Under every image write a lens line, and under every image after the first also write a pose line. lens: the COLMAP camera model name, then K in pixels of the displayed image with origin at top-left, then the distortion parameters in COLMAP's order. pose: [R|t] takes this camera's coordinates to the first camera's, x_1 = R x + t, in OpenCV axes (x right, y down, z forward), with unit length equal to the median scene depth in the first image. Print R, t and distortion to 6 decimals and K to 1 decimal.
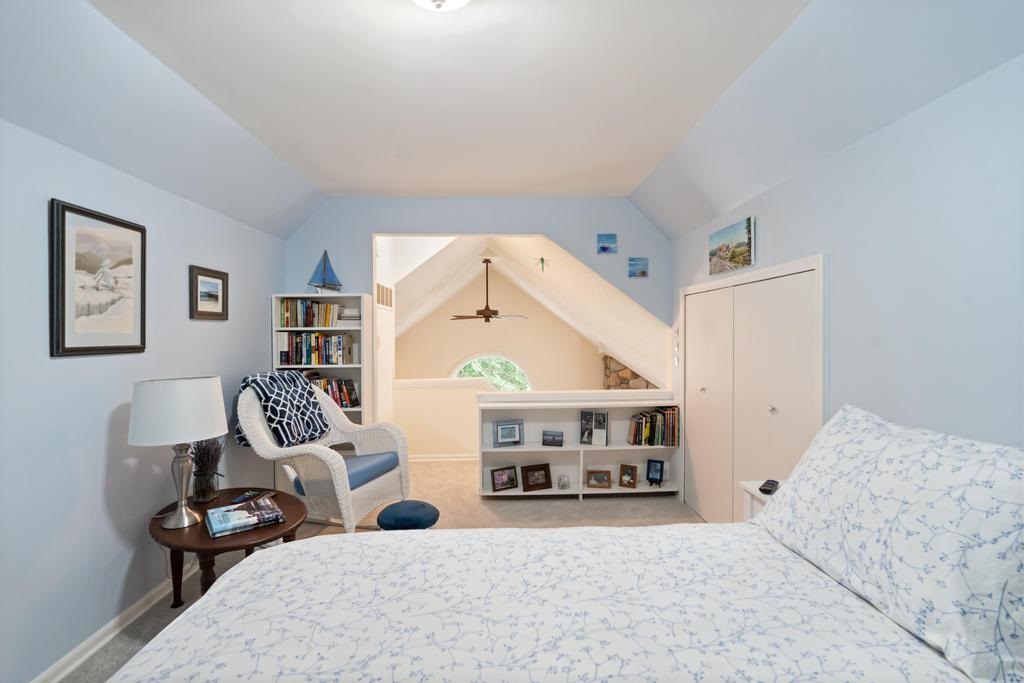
lens RADIAL K [[474.1, 0, 515.7], [0, 474.1, 338.5], [0, 0, 1]] dist [-0.005933, 0.000976]
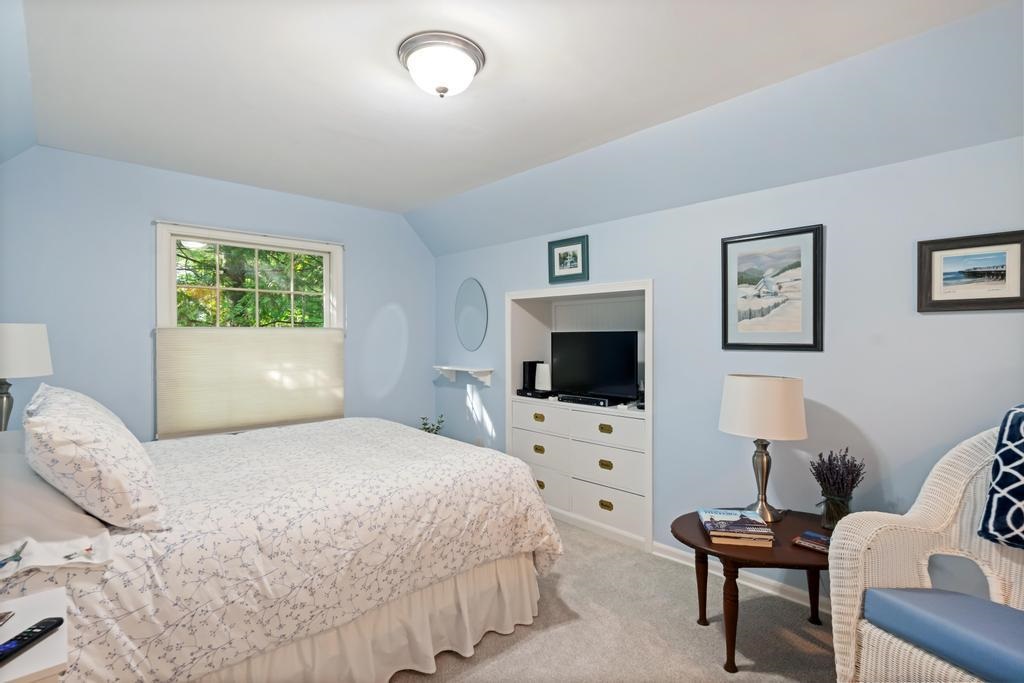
lens RADIAL K [[501.6, 0, 516.1], [0, 501.6, 338.4], [0, 0, 1]] dist [-0.004381, 0.000151]
pose [[-0.753909, 0.009915, -0.656905, 0.428497], [0.000945, 0.999901, 0.014007, -0.014501], [0.656979, 0.009939, -0.753844, 1.522059]]
